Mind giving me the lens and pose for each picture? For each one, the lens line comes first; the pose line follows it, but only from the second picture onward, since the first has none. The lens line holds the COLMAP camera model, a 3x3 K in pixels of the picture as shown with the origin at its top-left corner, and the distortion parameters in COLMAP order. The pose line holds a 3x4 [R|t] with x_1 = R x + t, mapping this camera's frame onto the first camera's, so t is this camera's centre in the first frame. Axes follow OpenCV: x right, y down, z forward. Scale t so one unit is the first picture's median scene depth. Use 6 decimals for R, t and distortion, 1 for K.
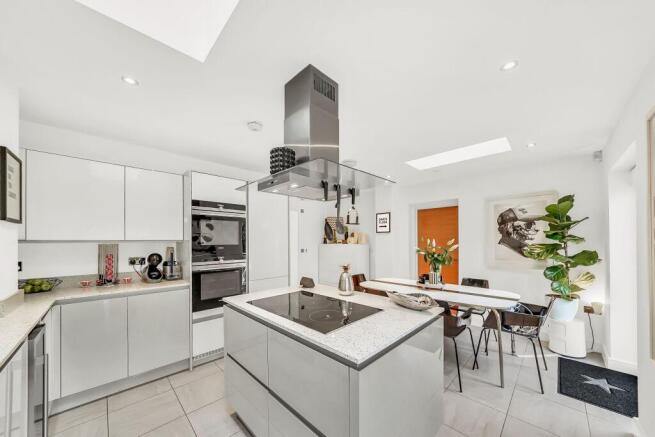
lens RADIAL K [[230.8, 0, 326.8], [0, 230.8, 236.0], [0, 0, 1]] dist [-0.010234, -0.000030]
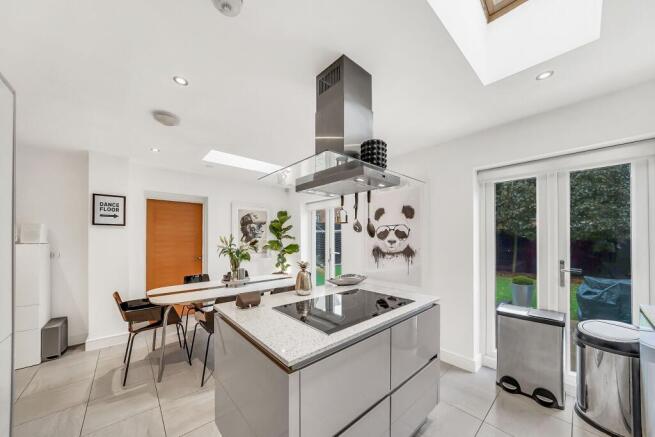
lens RADIAL K [[230.8, 0, 326.8], [0, 230.8, 236.0], [0, 0, 1]] dist [-0.010234, -0.000030]
pose [[0.075190, 0.013070, 0.997084, -0.566390], [-0.022453, 0.999683, -0.011411, 0.014459], [-0.996916, -0.021530, 0.075460, 0.550142]]
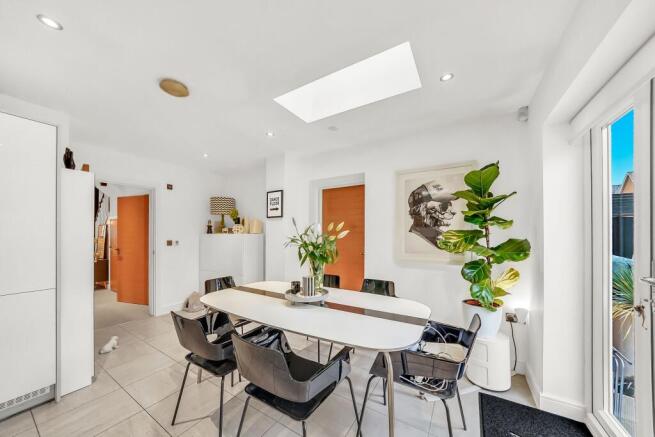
lens RADIAL K [[226.3, 0, 326.6], [0, 226.3, 229.6], [0, 0, 1]] dist [-0.009525, 0.000035]
pose [[0.973296, 0.006841, 0.229450, 0.388903], [-0.006958, 0.999976, -0.000297, 0.036743], [-0.229446, -0.001307, 0.973320, 0.424008]]
